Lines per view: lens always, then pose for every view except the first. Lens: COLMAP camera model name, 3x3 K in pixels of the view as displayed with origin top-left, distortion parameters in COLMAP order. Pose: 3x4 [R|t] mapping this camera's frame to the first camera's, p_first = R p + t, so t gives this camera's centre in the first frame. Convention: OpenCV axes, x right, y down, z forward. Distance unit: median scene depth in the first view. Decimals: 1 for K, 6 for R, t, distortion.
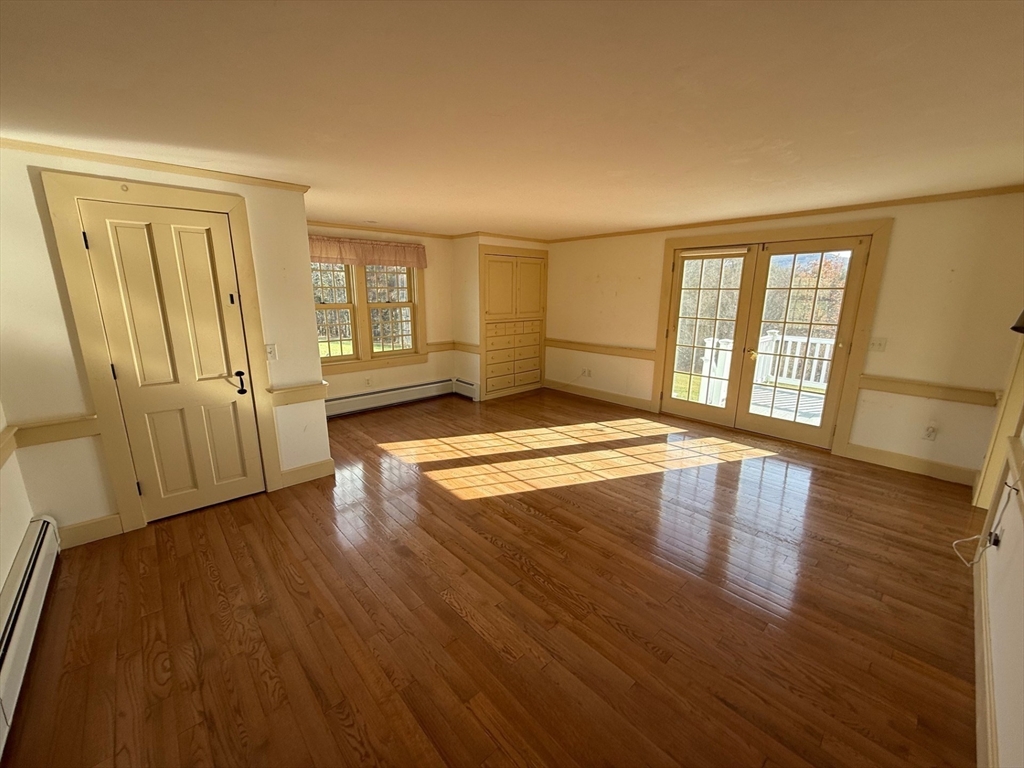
lens RADIAL K [[411.1, 0, 508.4], [0, 411.1, 384.6], [0, 0, 1]] dist [0.001277, 0.000058]
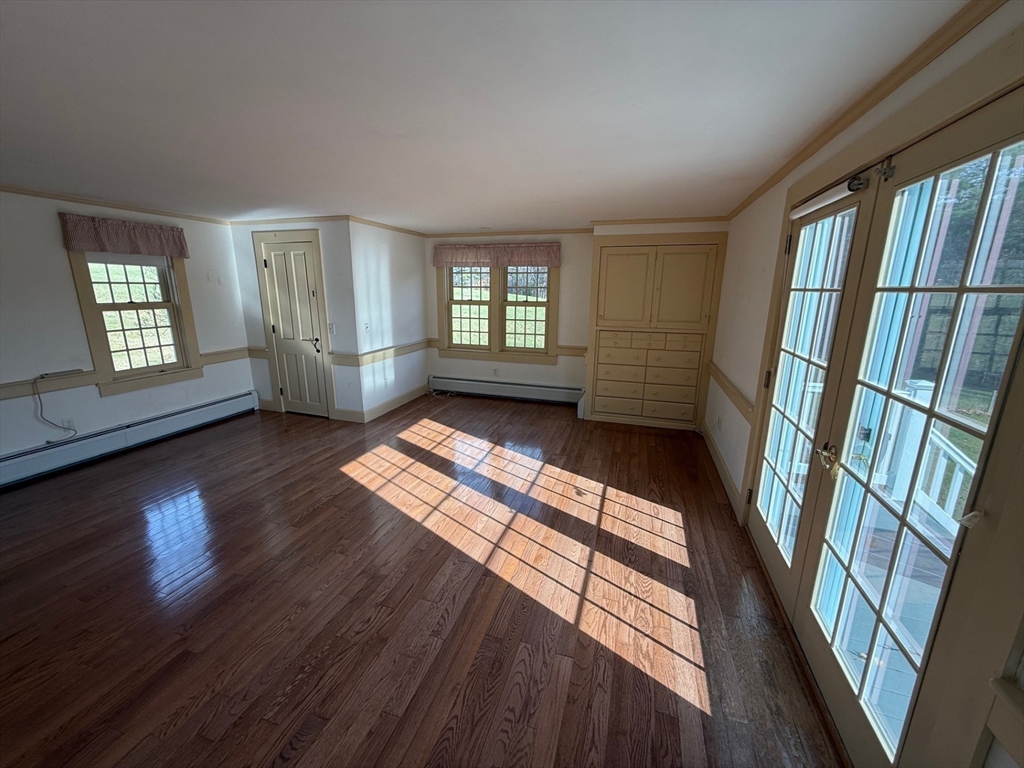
lens RADIAL K [[411.1, 0, 508.8], [0, 411.1, 383.1], [0, 0, 1]] dist [0.001277, 0.000058]
pose [[0.491286, 0.196503, -0.848543, 0.708899], [-0.202225, 0.973331, 0.108317, -0.118144], [0.847197, 0.118382, 0.517921, 0.516404]]
